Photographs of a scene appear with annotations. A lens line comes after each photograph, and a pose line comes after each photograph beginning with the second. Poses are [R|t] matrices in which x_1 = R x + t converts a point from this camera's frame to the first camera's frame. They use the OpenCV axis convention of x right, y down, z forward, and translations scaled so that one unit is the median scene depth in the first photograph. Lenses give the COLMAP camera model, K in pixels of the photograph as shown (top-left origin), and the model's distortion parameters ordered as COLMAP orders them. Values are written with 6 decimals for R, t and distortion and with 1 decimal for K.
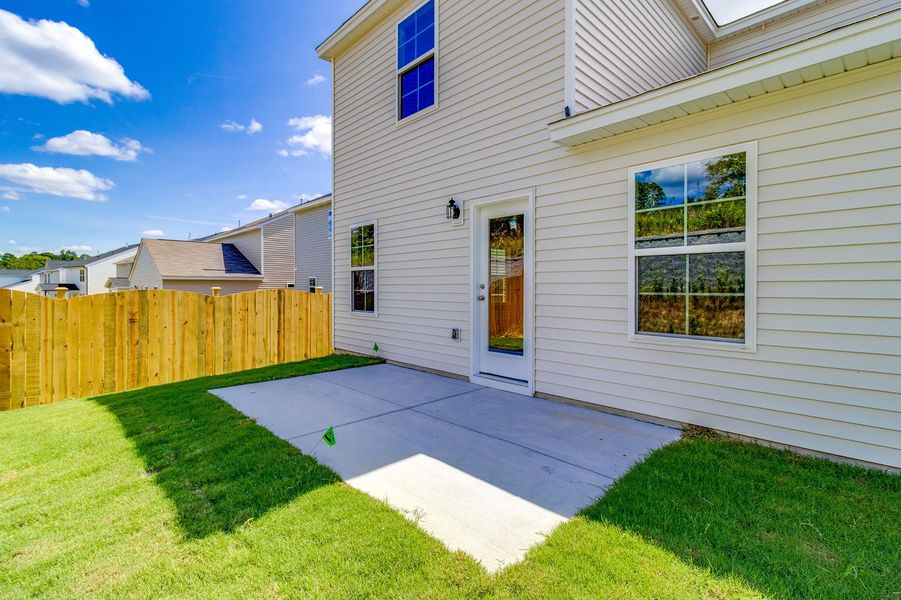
lens RADIAL K [[416.8, 0, 450.0], [0, 416.8, 294.1], [0, 0, 1]] dist [0.000452, -0.000593]
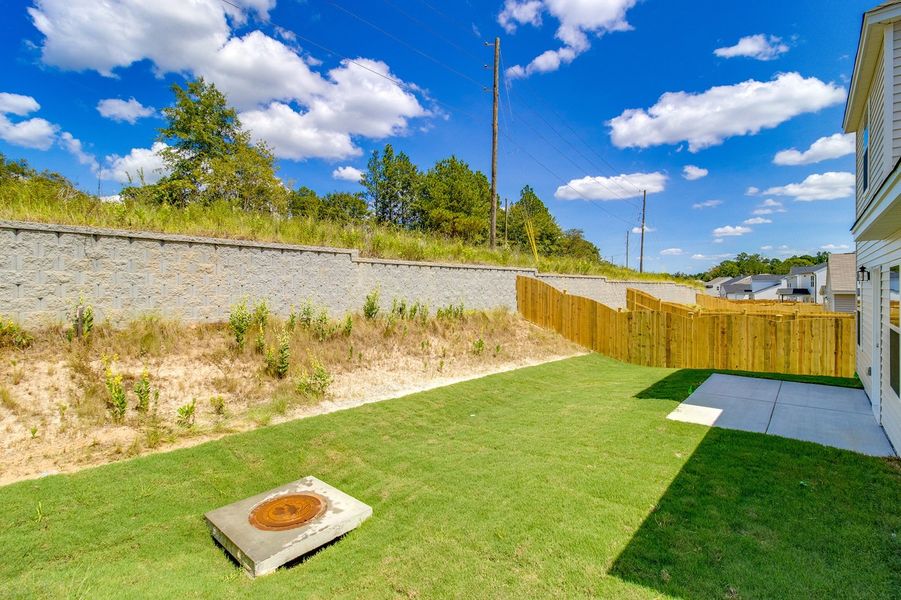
lens RADIAL K [[416.8, 0, 449.4], [0, 416.8, 296.0], [0, 0, 1]] dist [0.000452, -0.000593]
pose [[0.088518, 0.015540, -0.995953, 0.756003], [-0.008707, 0.999852, 0.014827, -0.091020], [0.996036, 0.007359, 0.088641, -0.253134]]
